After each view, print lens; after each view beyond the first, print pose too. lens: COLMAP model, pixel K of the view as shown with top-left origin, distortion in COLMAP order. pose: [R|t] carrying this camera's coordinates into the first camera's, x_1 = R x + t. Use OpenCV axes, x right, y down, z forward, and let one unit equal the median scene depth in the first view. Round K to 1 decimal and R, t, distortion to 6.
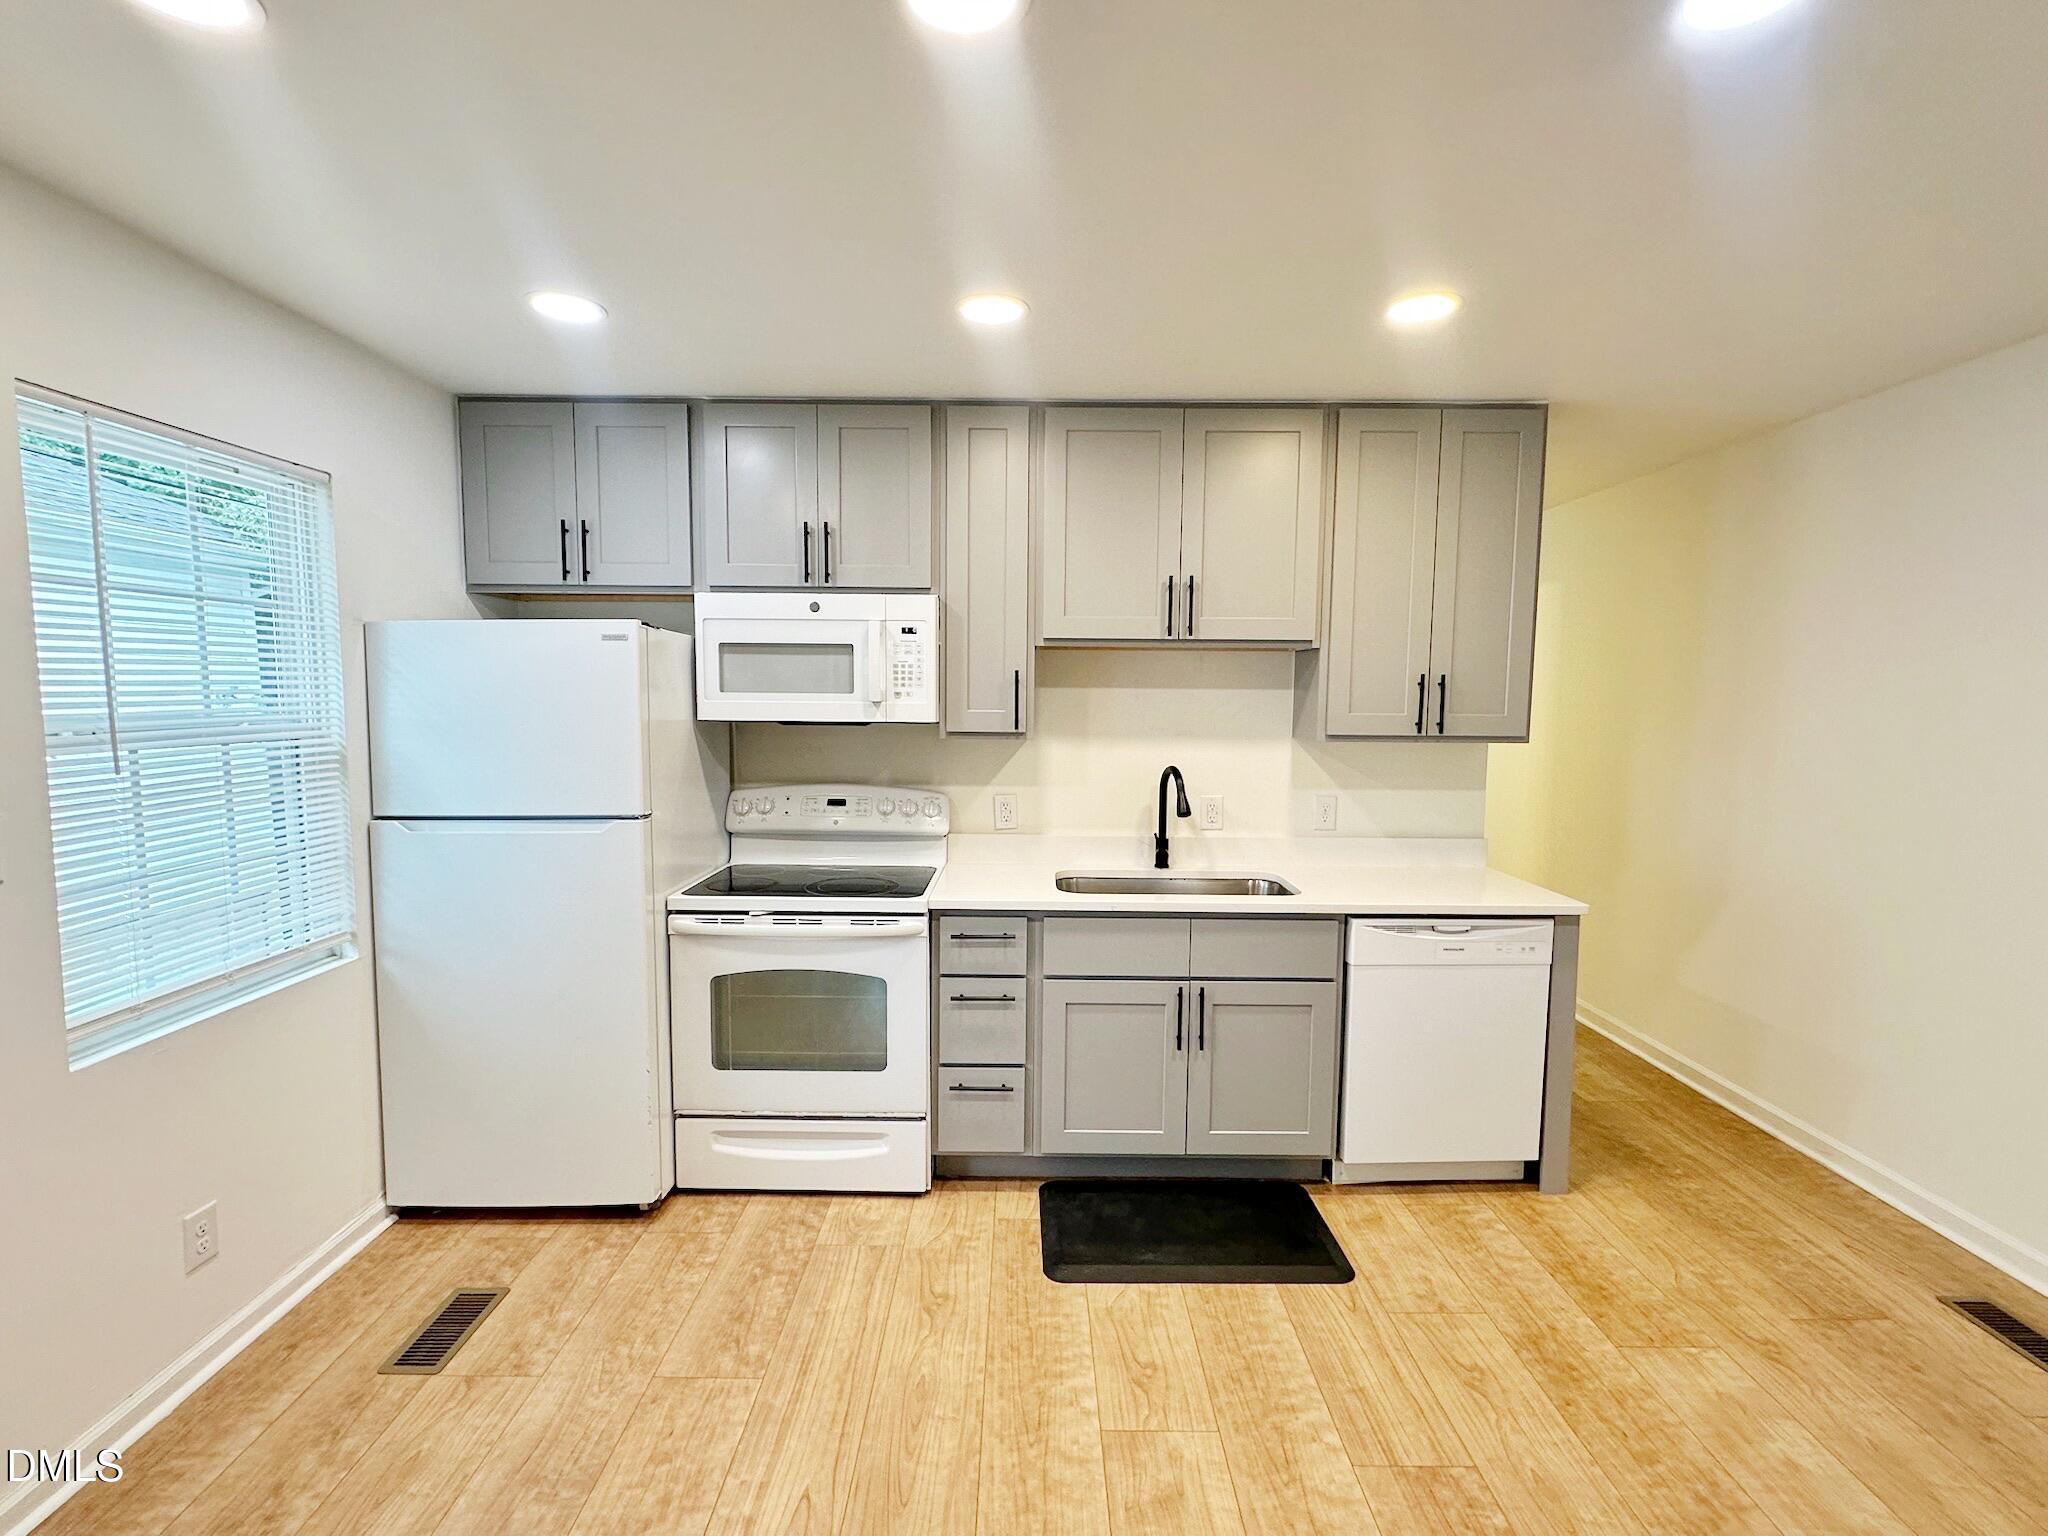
lens RADIAL K [[939.1, 0, 1021.4], [0, 939.1, 768.2], [0, 0, 1]] dist [-0.000287, -0.000355]
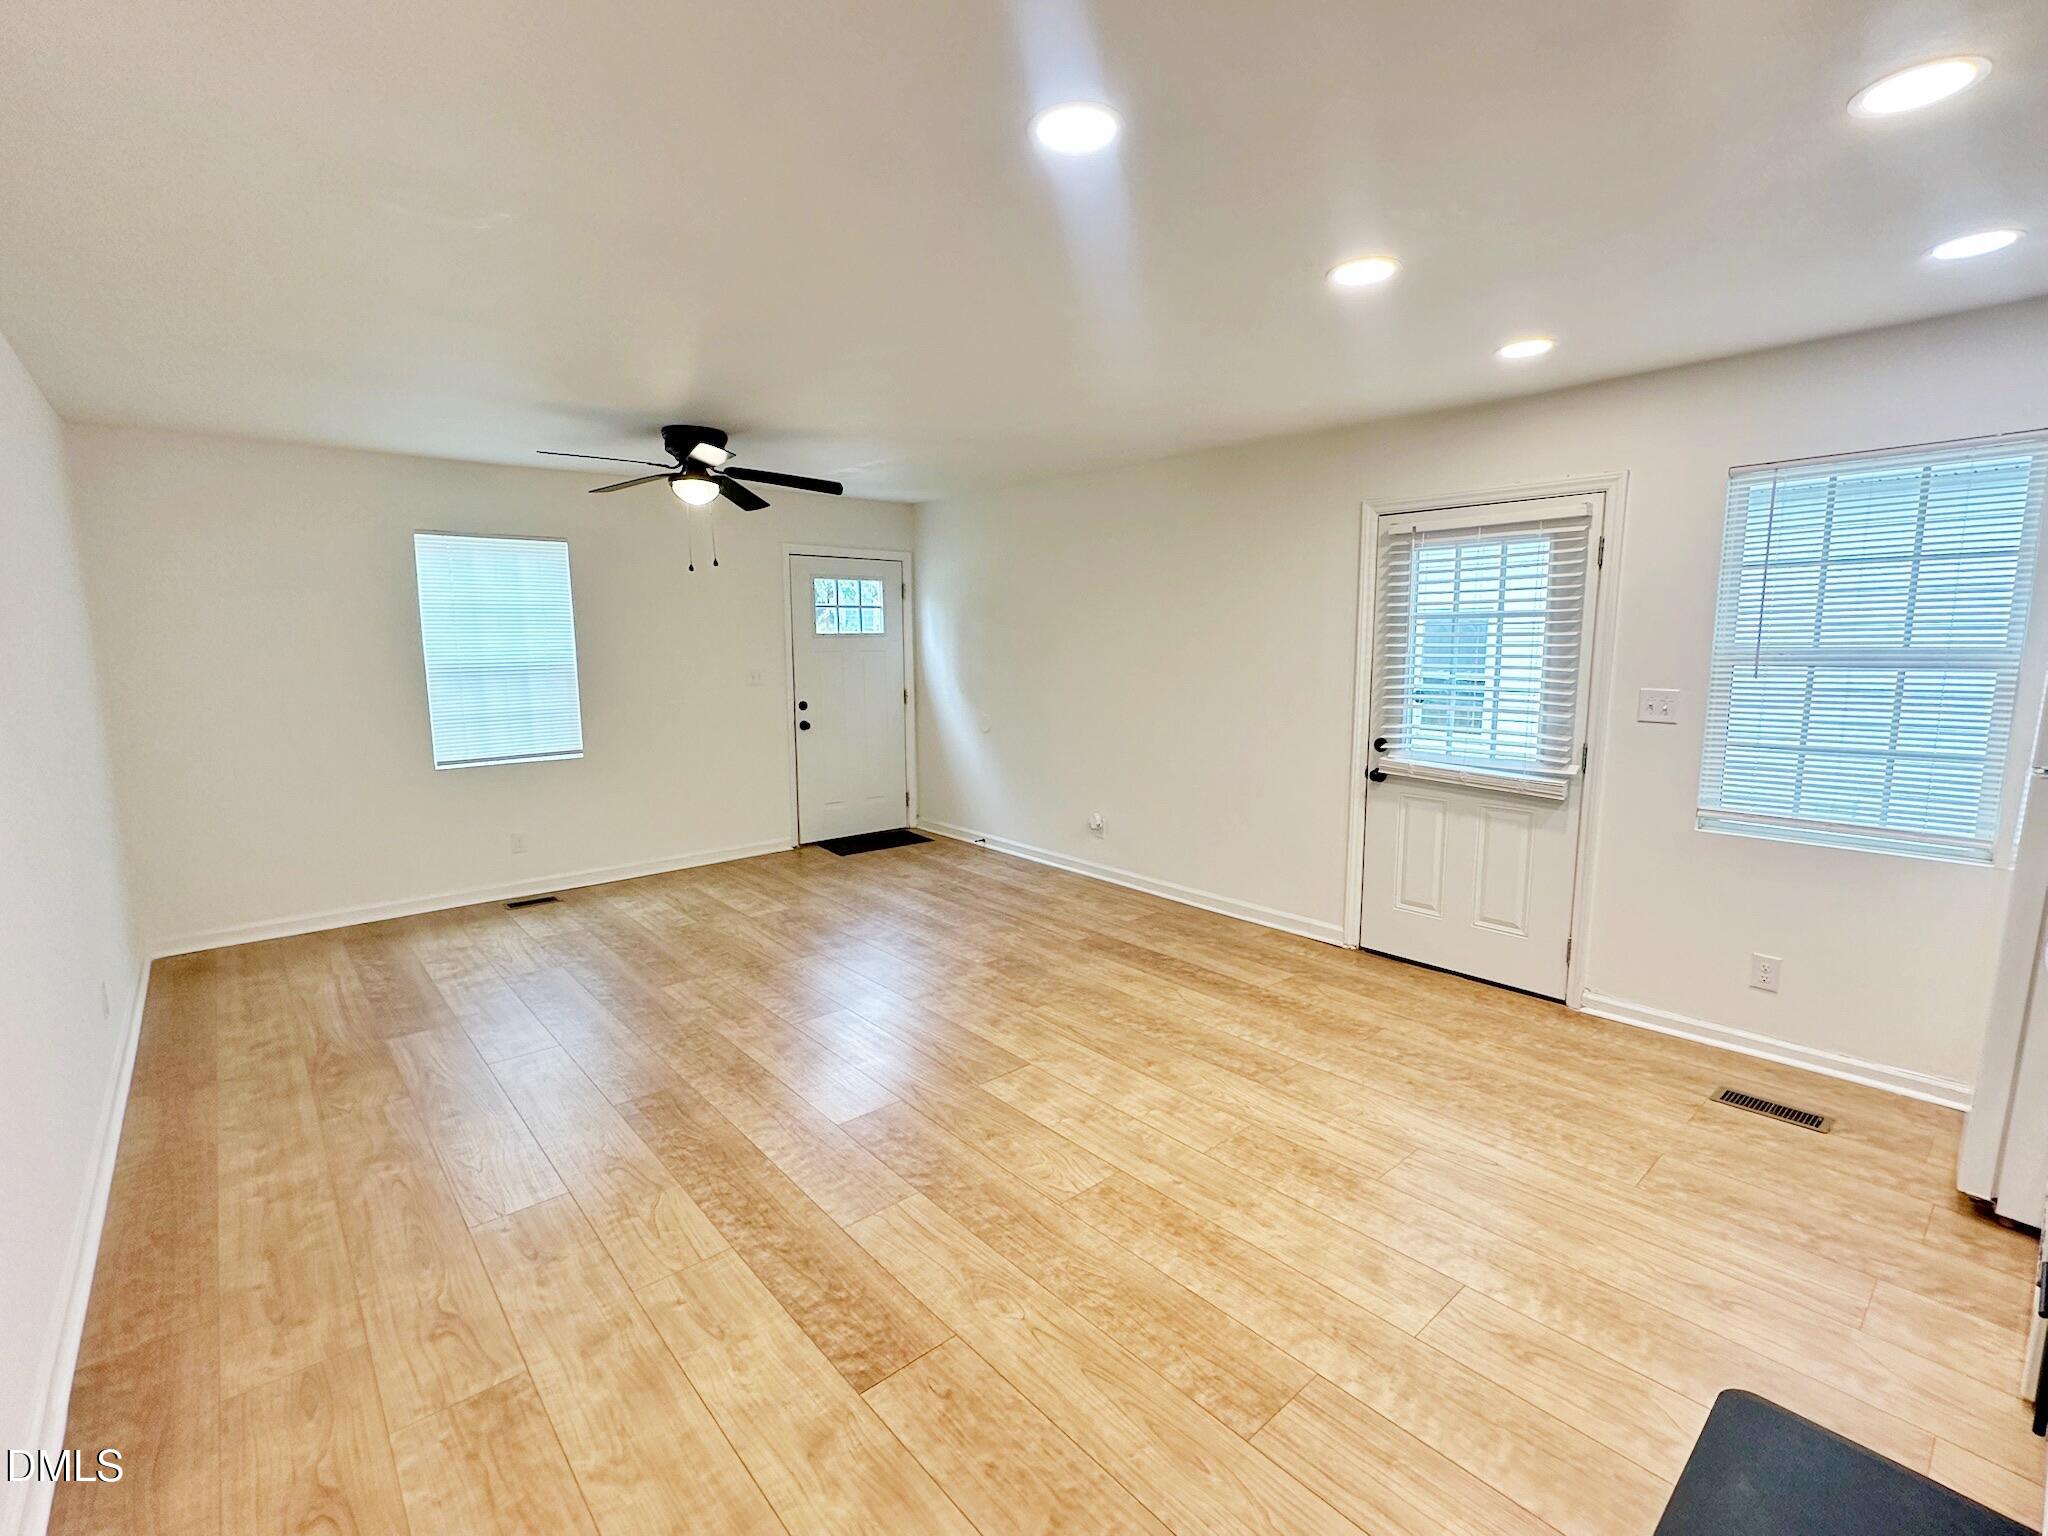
lens RADIAL K [[931.5, 0, 1039.6], [0, 931.5, 765.1], [0, 0, 1]] dist [-0.001184, 0.001170]
pose [[-0.745525, 0.091529, -0.660163, 0.798836], [-0.050192, 0.980001, 0.192556, -0.070642], [0.664585, 0.176691, -0.726022, 0.944406]]
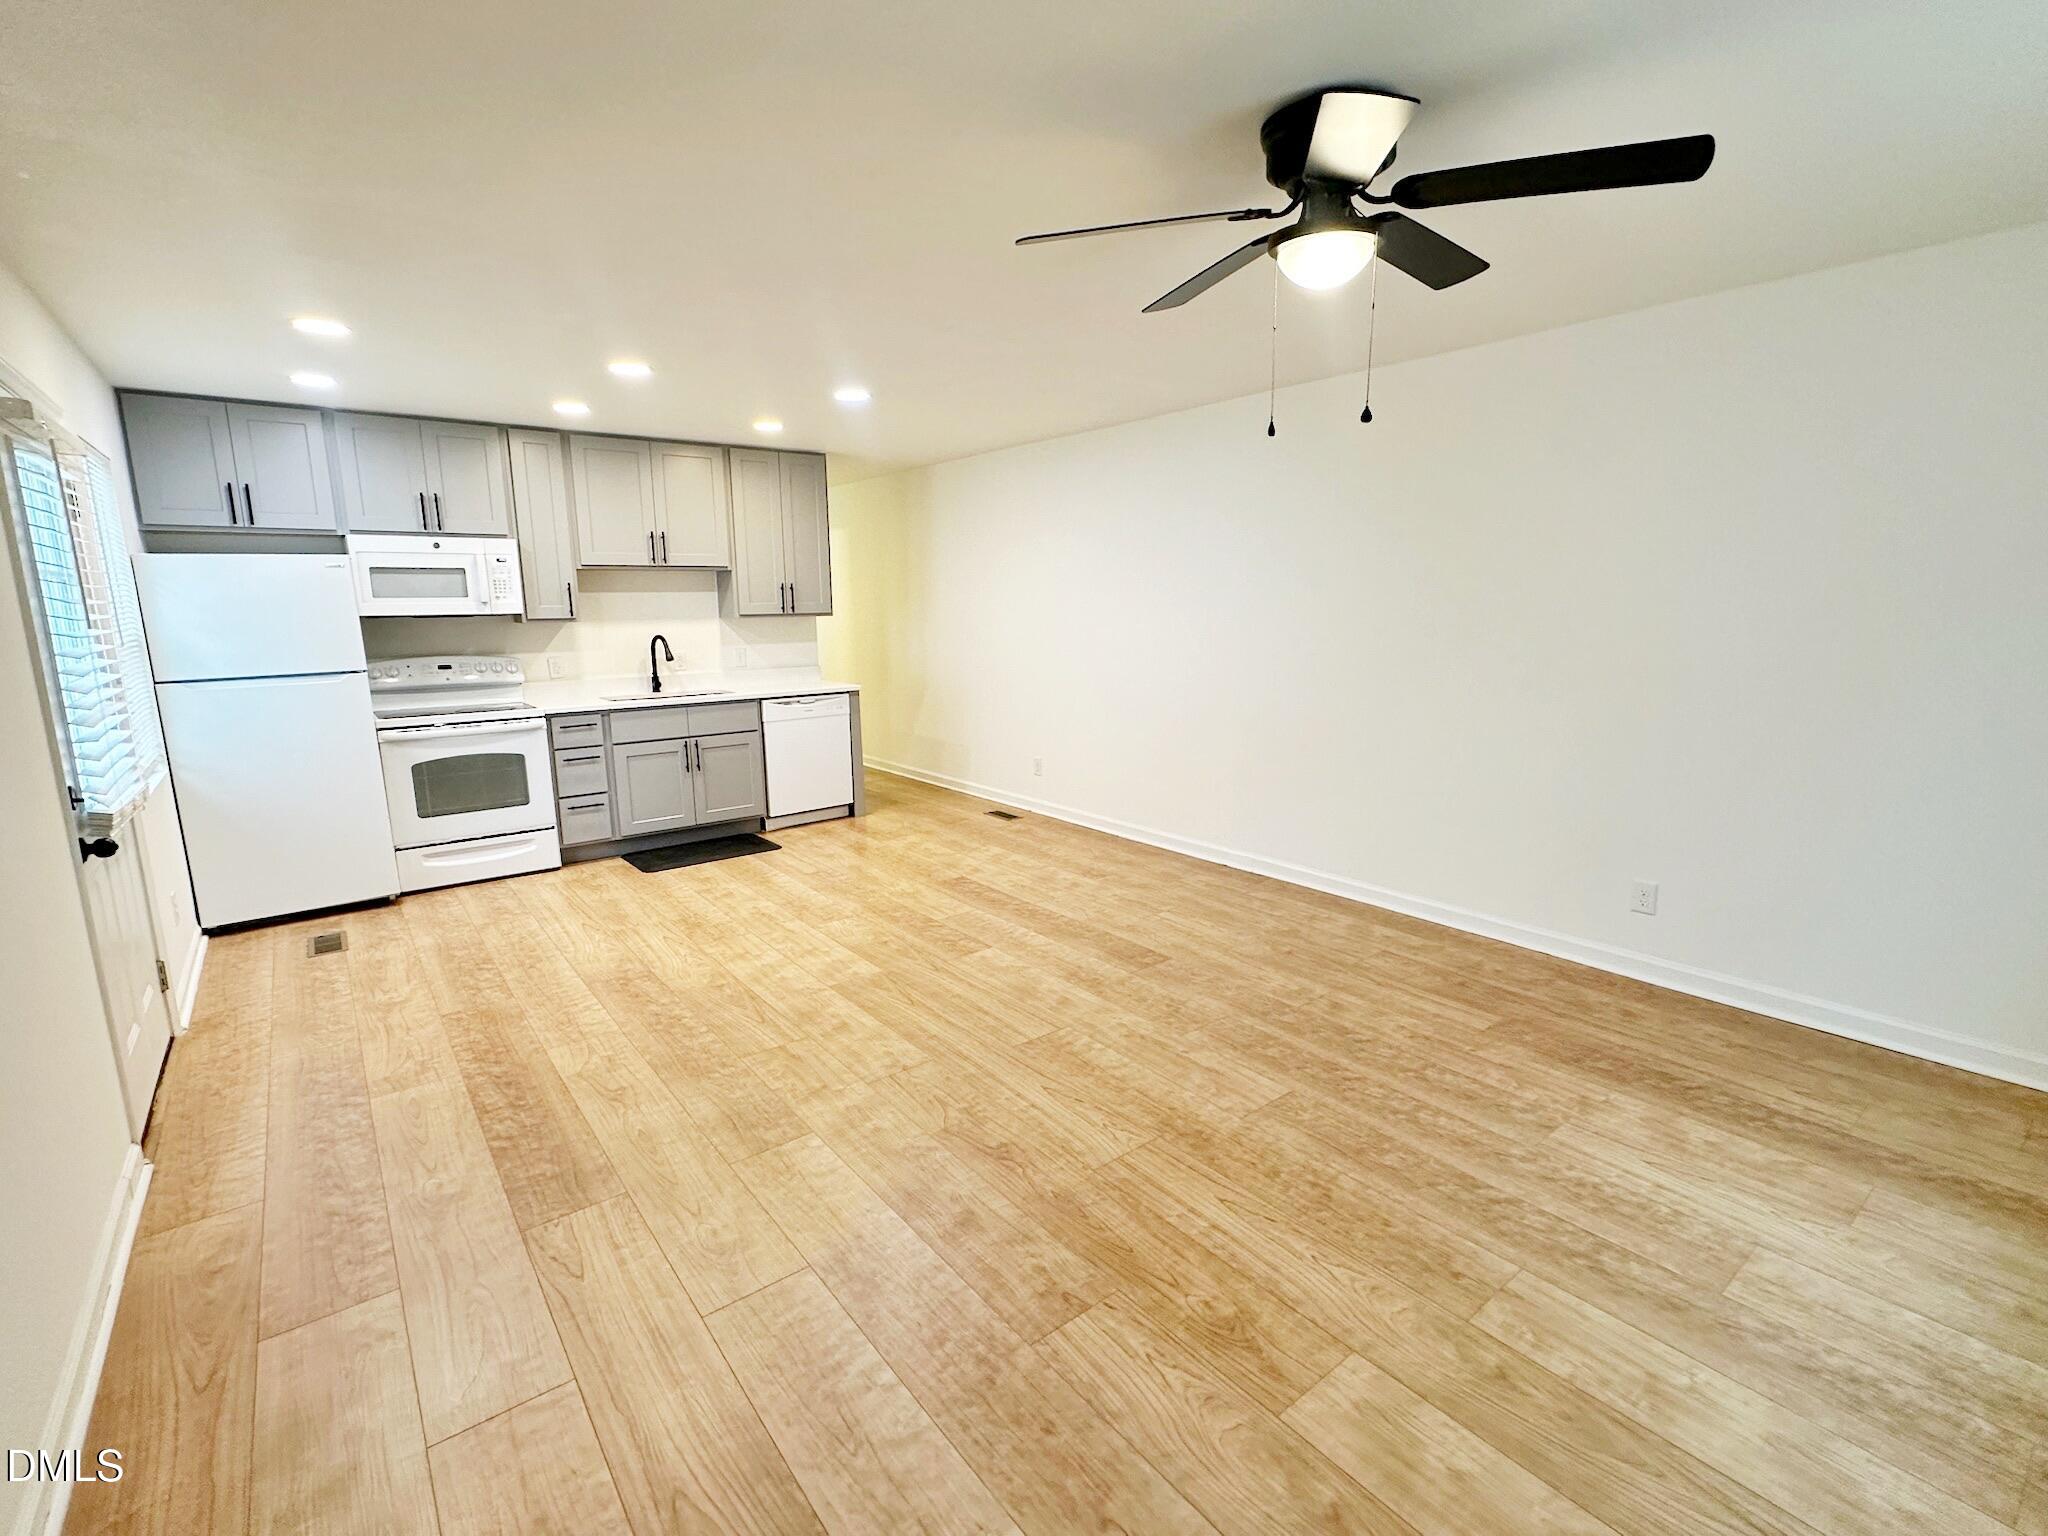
lens RADIAL K [[931.5, 0, 1023.0], [0, 931.5, 783.1], [0, 0, 1]] dist [-0.001184, 0.001170]
pose [[0.790007, -0.136478, 0.597714, -0.463941], [0.067288, 0.988320, 0.136731, 0.095533], [-0.609394, -0.067800, 0.789963, -1.026651]]
